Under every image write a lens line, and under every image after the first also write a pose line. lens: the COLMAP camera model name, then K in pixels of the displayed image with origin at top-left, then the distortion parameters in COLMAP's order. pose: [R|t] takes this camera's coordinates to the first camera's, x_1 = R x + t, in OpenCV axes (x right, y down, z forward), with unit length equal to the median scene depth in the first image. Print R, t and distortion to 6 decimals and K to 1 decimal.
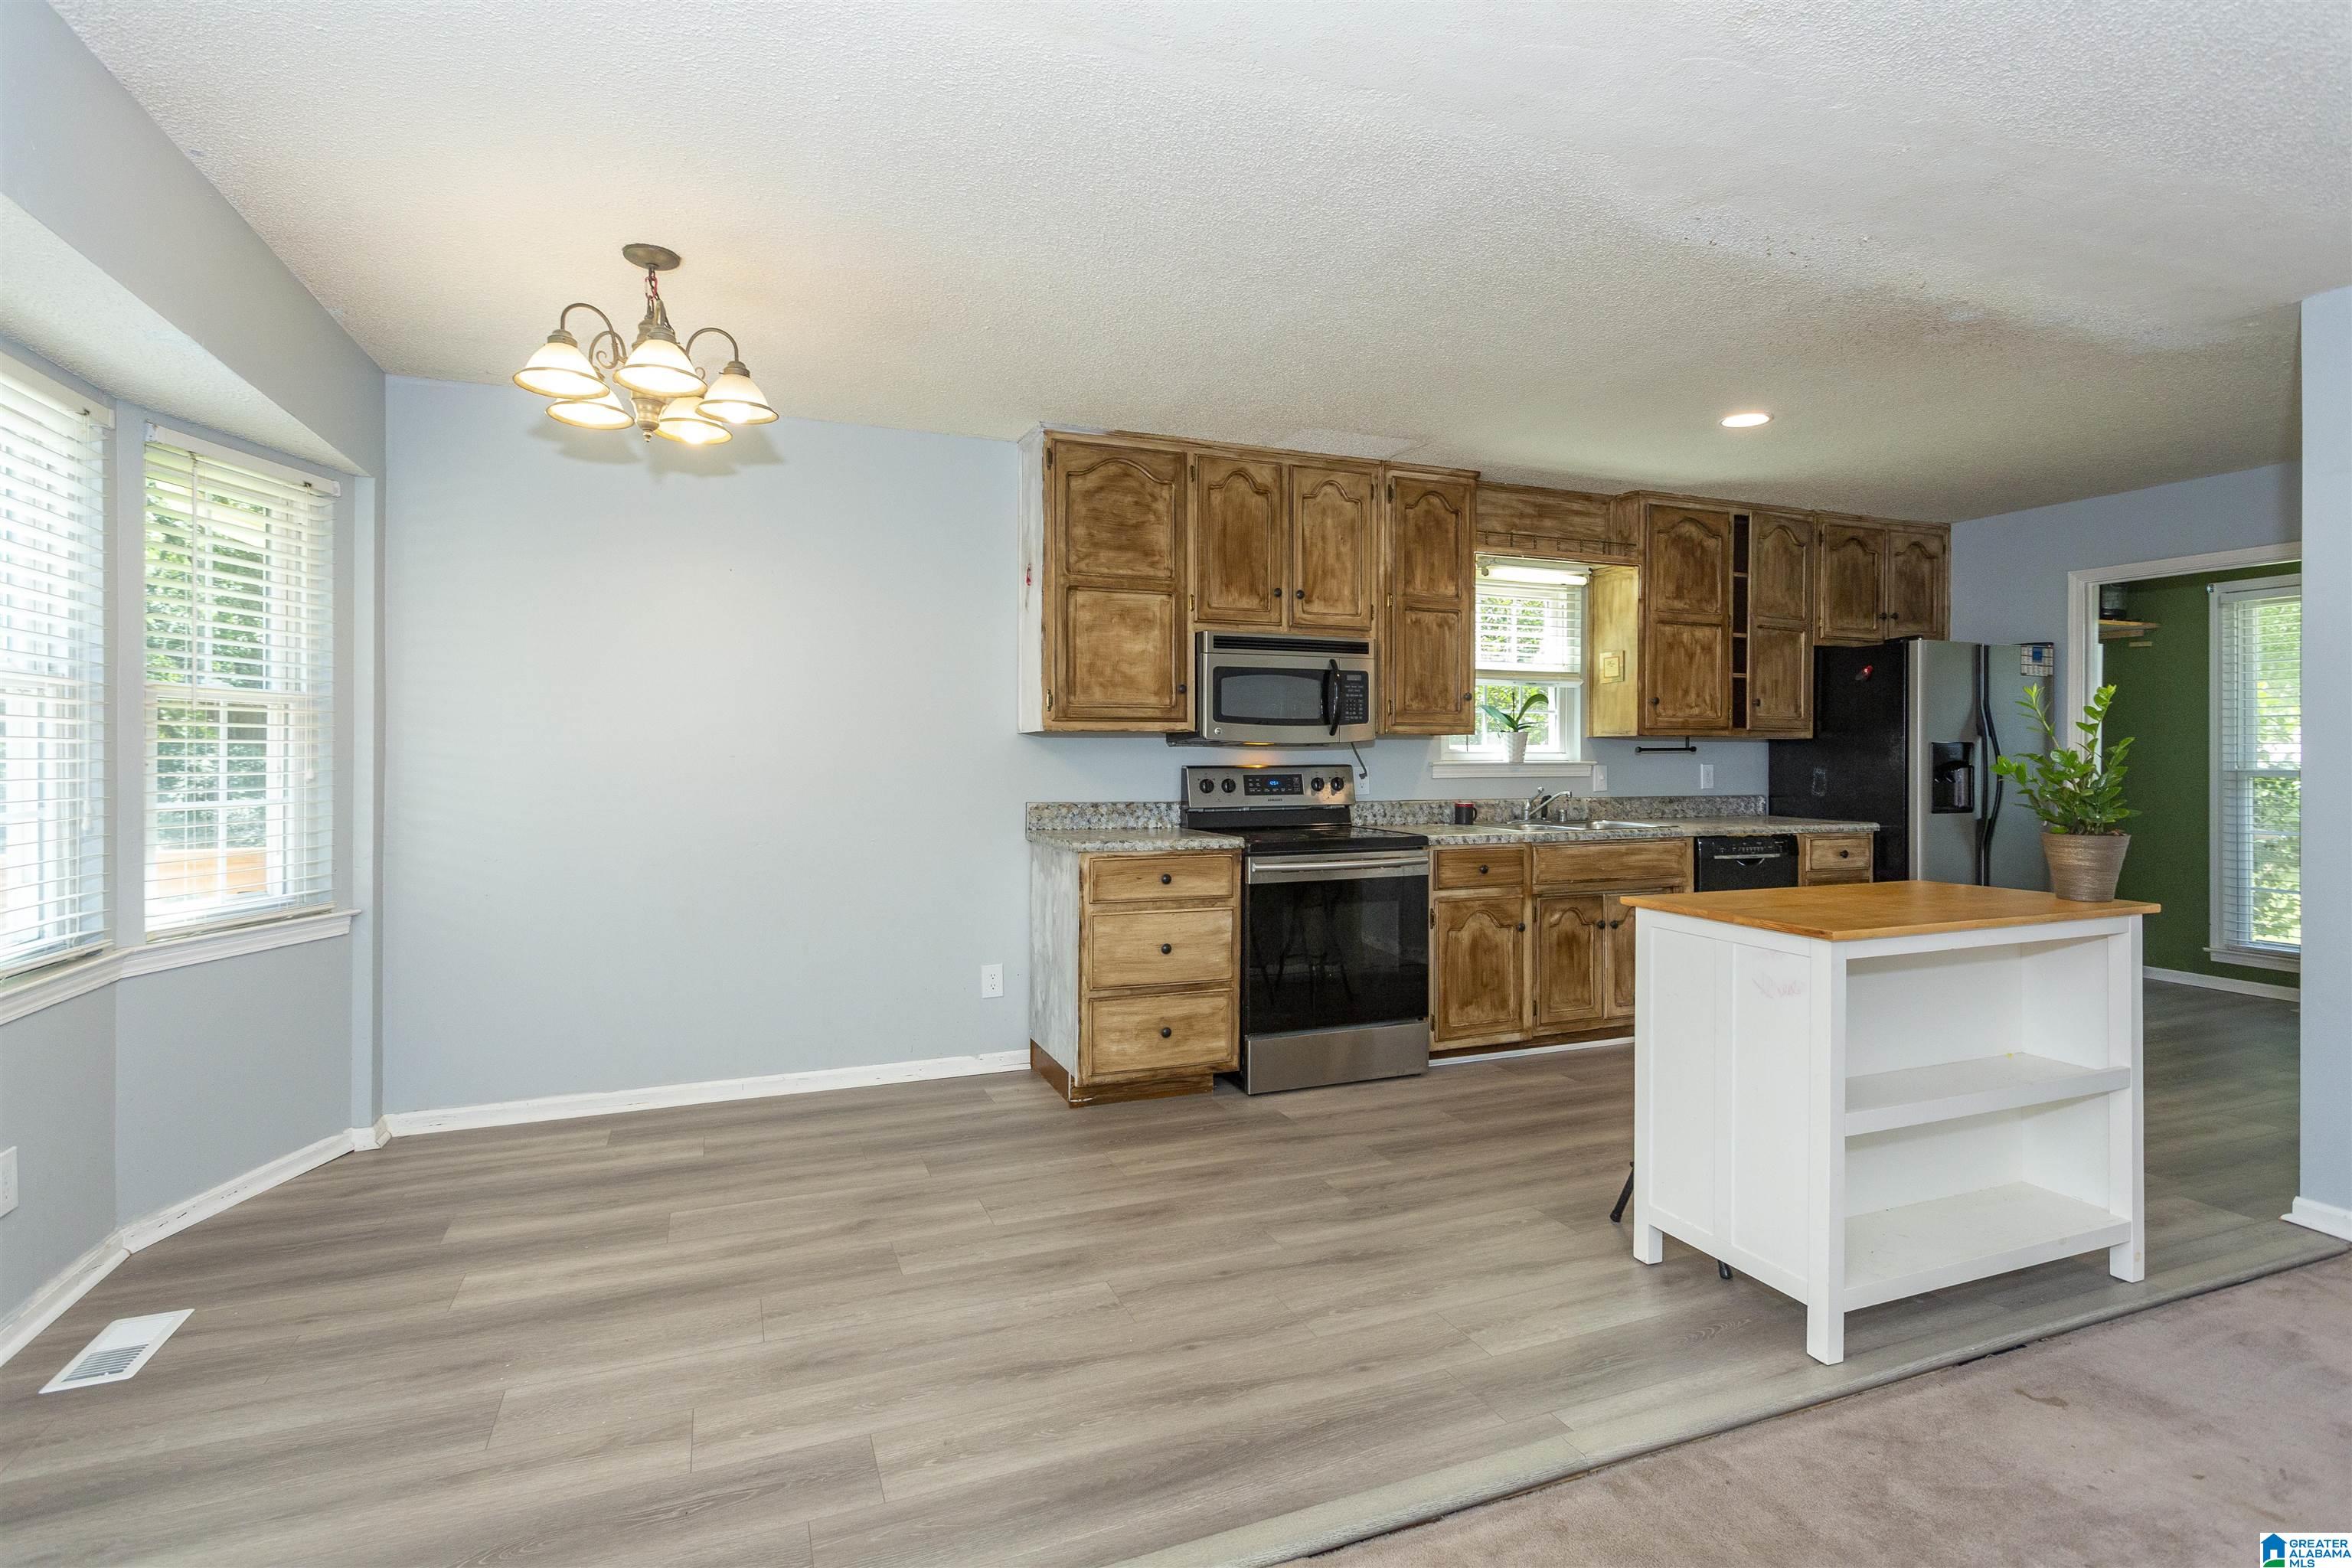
lens RADIAL K [[1134.1, 0, 1153.5], [0, 1134.1, 754.1], [0, 0, 1]] dist [-0.001024, 0.001394]
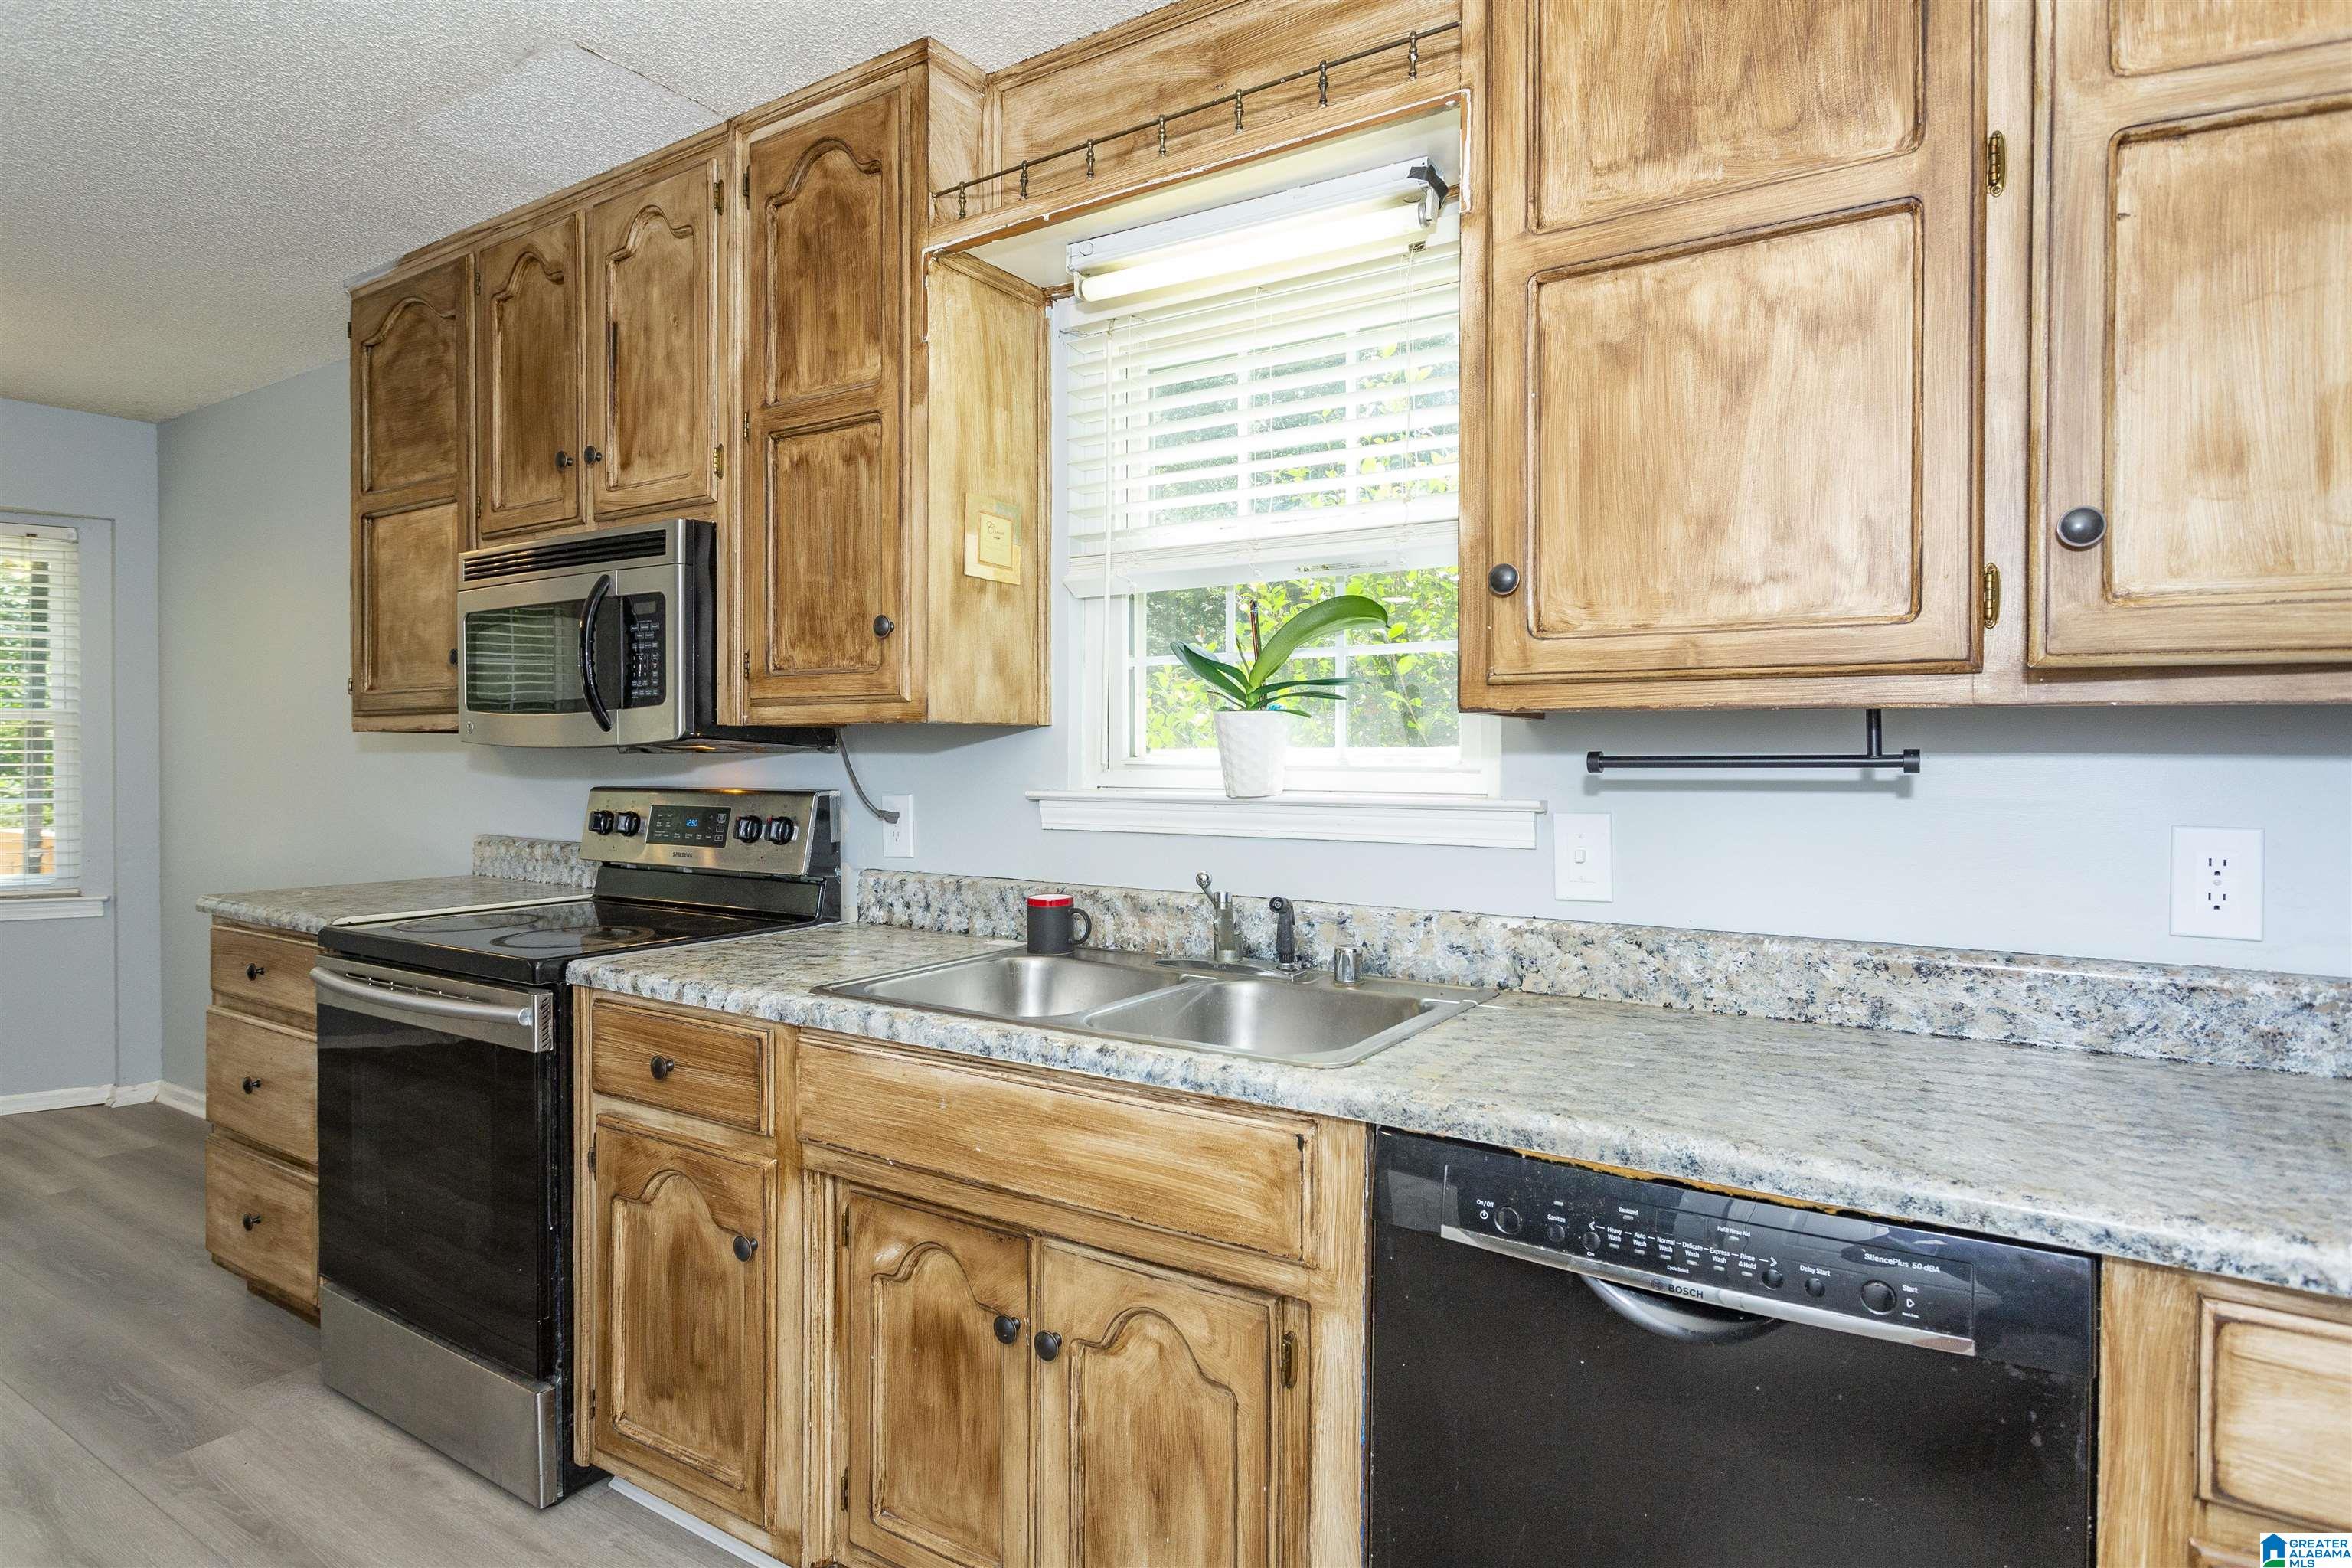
lens RADIAL K [[1241.8, 0, 1127.4], [0, 1241.8, 764.6], [0, 0, 1]] dist [-0.003995, 0.002800]
pose [[0.577884, 0.007399, -0.816086, 0.694296], [-0.000471, 0.999962, 0.008733, -0.006499], [0.816119, -0.004662, 0.577865, 0.838345]]
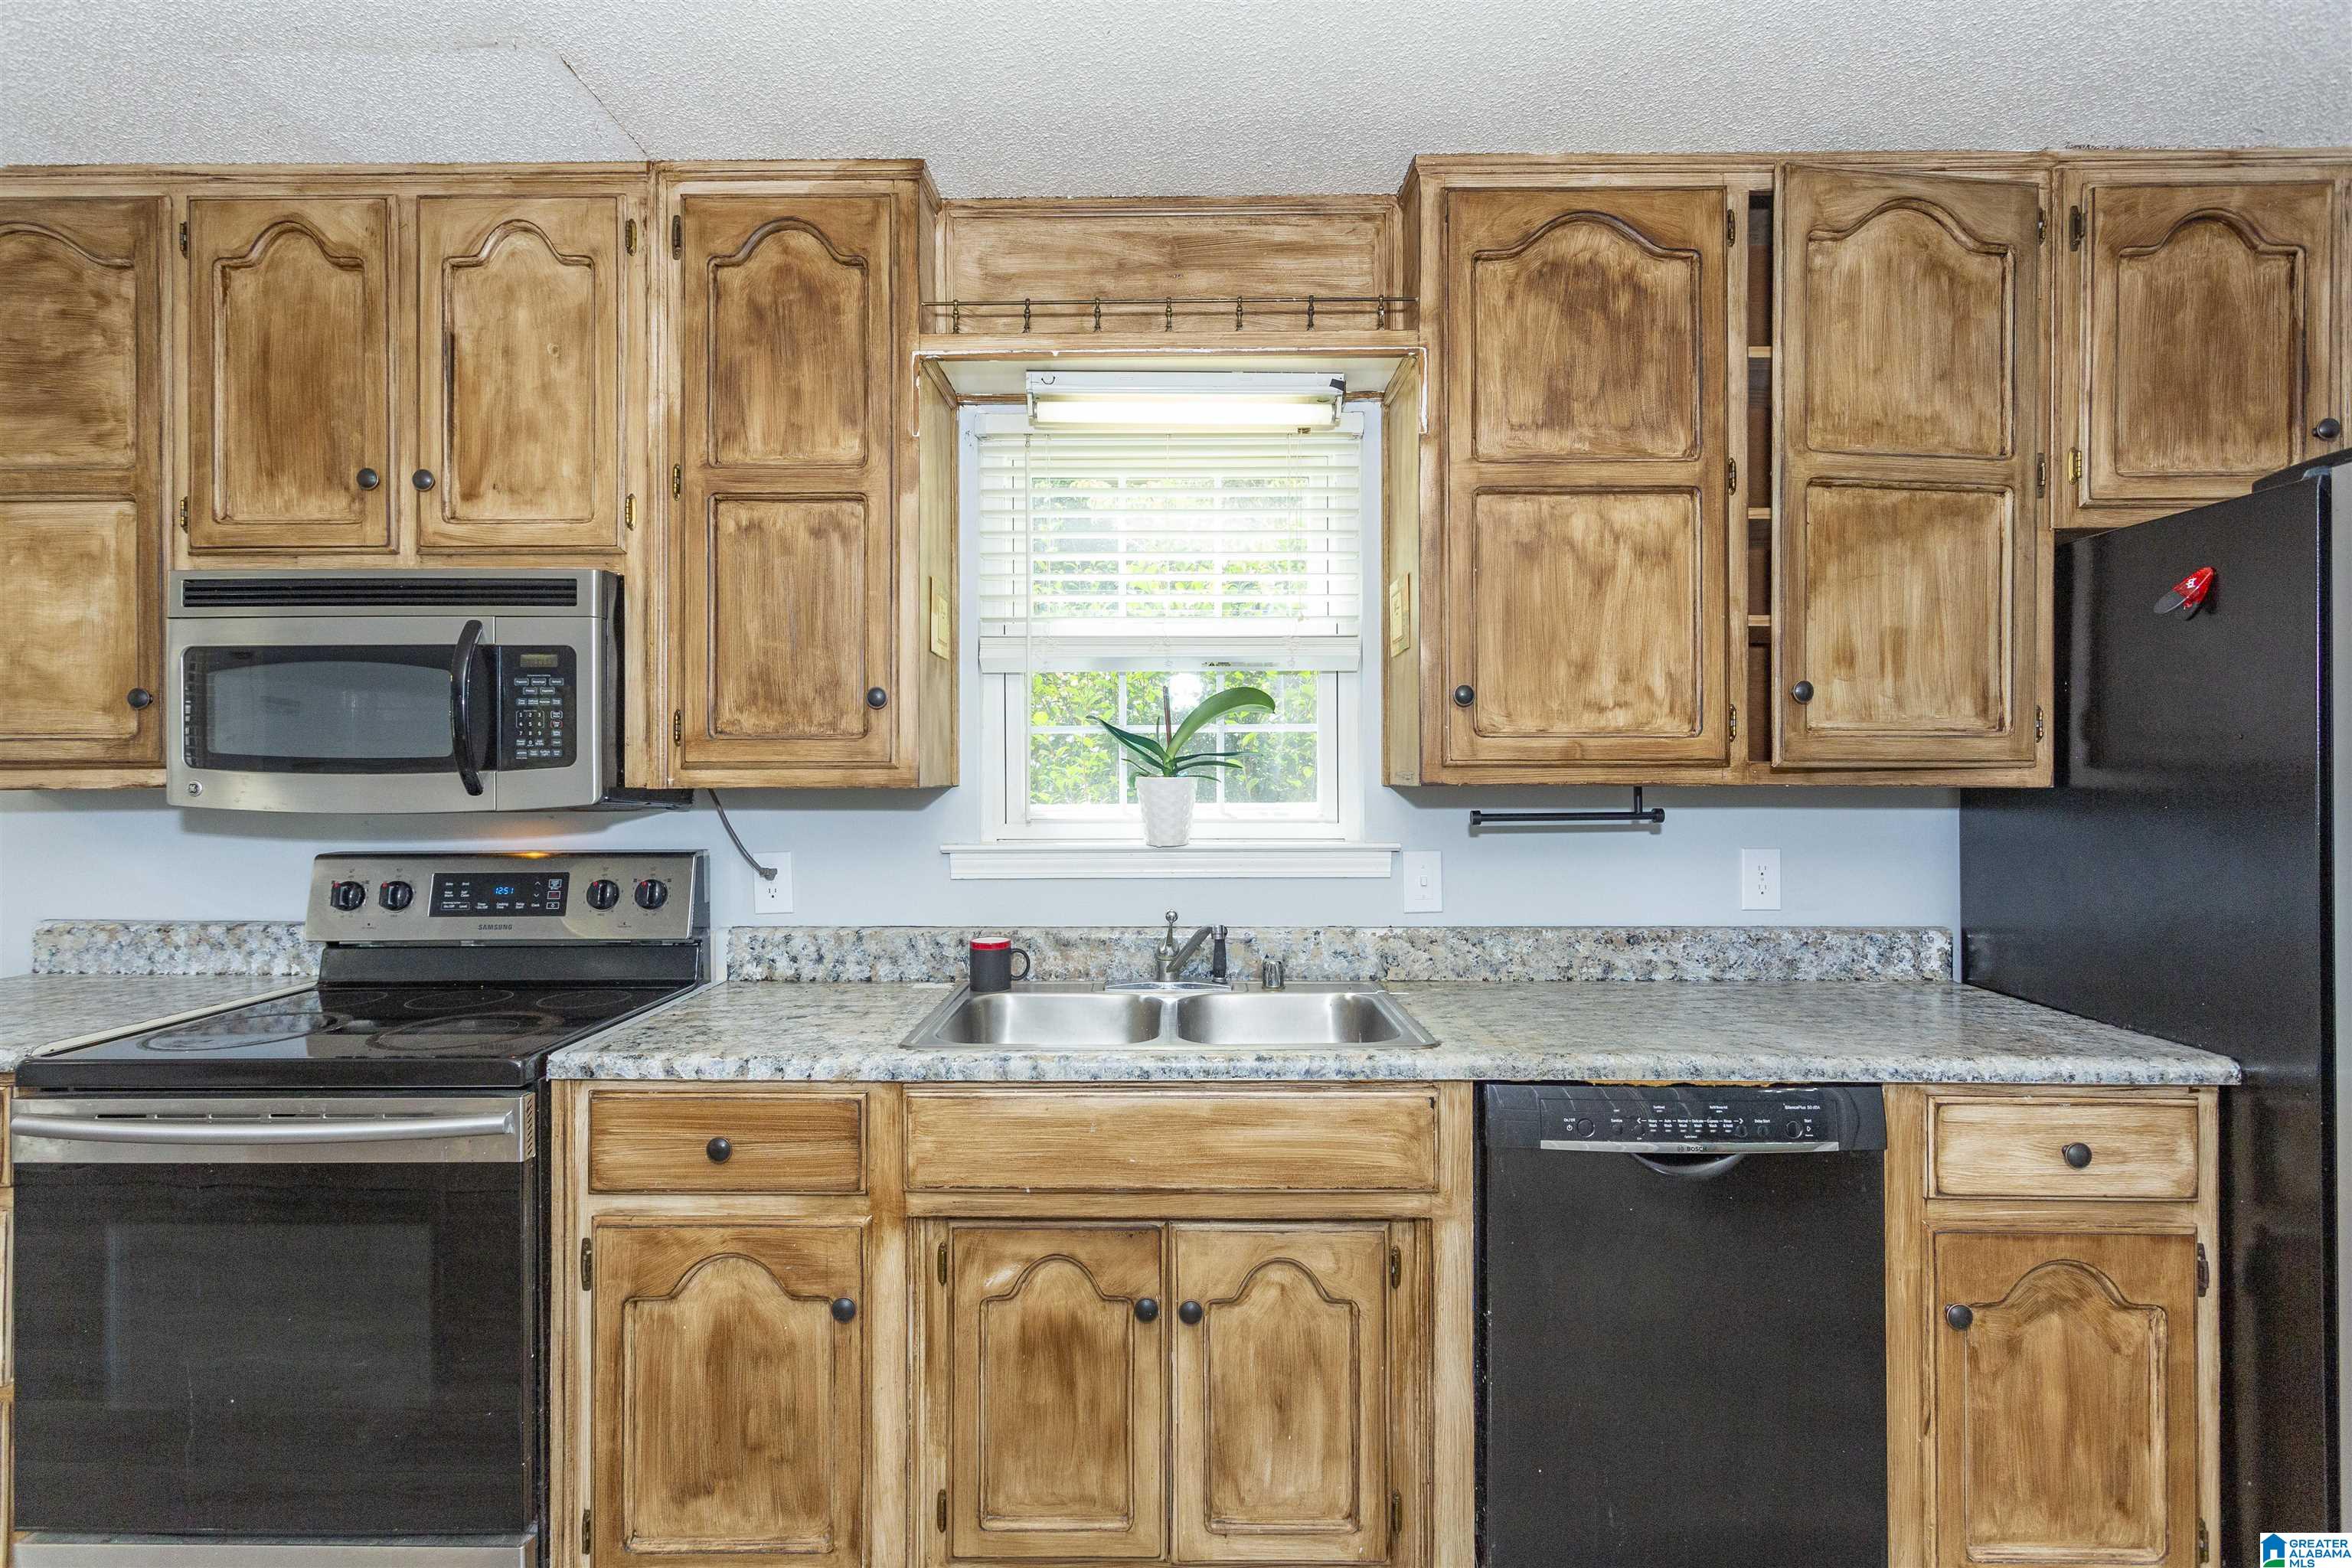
lens RADIAL K [[1134.1, 0, 1135.9], [0, 1134.1, 768.0], [0, 0, 1]] dist [-0.001024, 0.001394]
pose [[0.925662, -0.005526, -0.378311, 0.535219], [0.003884, 0.999979, -0.005101, -0.022612], [0.378331, 0.003253, 0.925665, 0.664195]]
